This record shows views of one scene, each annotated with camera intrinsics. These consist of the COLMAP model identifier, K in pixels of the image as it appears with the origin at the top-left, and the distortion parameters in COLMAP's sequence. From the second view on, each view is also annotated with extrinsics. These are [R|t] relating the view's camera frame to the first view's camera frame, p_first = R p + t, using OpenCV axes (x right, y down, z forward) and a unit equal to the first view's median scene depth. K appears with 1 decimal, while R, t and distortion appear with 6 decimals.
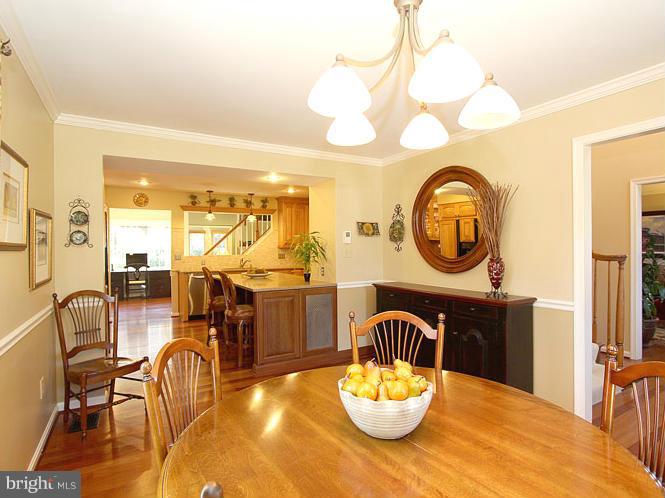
lens RADIAL K [[356.9, 0, 332.4], [0, 356.9, 248.9], [0, 0, 1]] dist [0.002964, 0.001998]
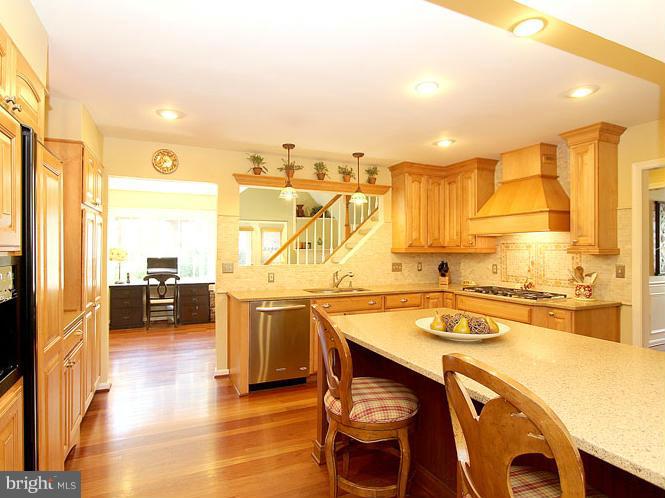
lens RADIAL K [[356.9, 0, 328.8], [0, 356.9, 249.1], [0, 0, 1]] dist [0.002964, 0.001998]
pose [[0.996344, 0.011098, -0.084705, -0.205835], [-0.011789, 0.999901, -0.007655, -0.003163], [0.084611, 0.008625, 0.996377, 0.412176]]
